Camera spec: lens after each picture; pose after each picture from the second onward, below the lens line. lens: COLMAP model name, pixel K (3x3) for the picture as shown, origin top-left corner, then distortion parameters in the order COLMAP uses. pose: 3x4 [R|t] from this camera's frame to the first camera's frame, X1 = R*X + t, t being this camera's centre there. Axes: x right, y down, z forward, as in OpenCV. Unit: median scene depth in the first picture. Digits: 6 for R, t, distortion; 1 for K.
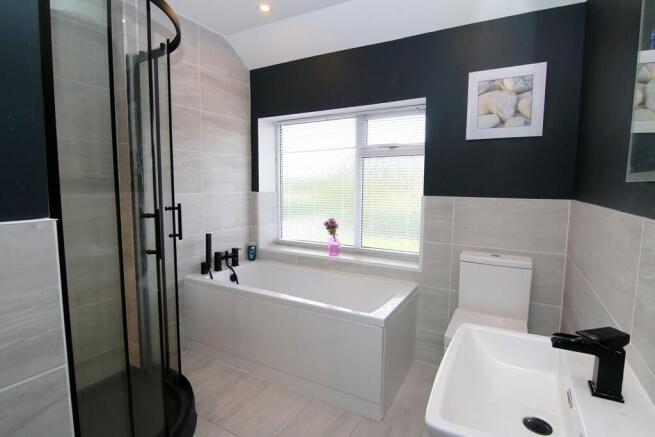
lens RADIAL K [[335.4, 0, 327.5], [0, 335.4, 218.5], [0, 0, 1]] dist [0.000572, 0.000055]
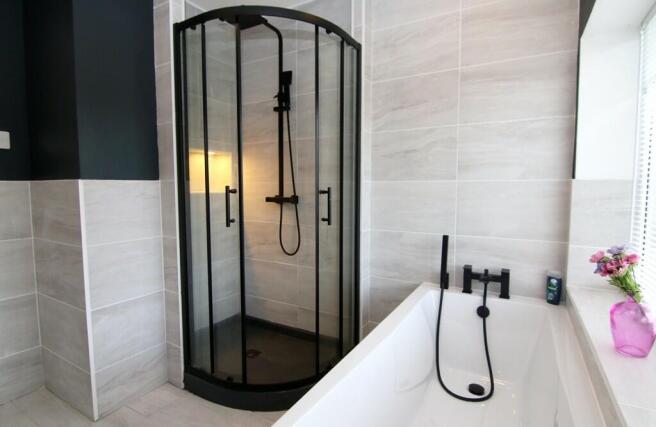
lens RADIAL K [[346.9, 0, 328.0], [0, 346.9, 213.5], [0, 0, 1]] dist [-0.002774, -0.000477]
pose [[-0.008731, 0.073857, -0.997231, 0.382790], [-0.104231, 0.991769, 0.074365, -0.030153], [0.994515, 0.104592, -0.000961, 0.700922]]
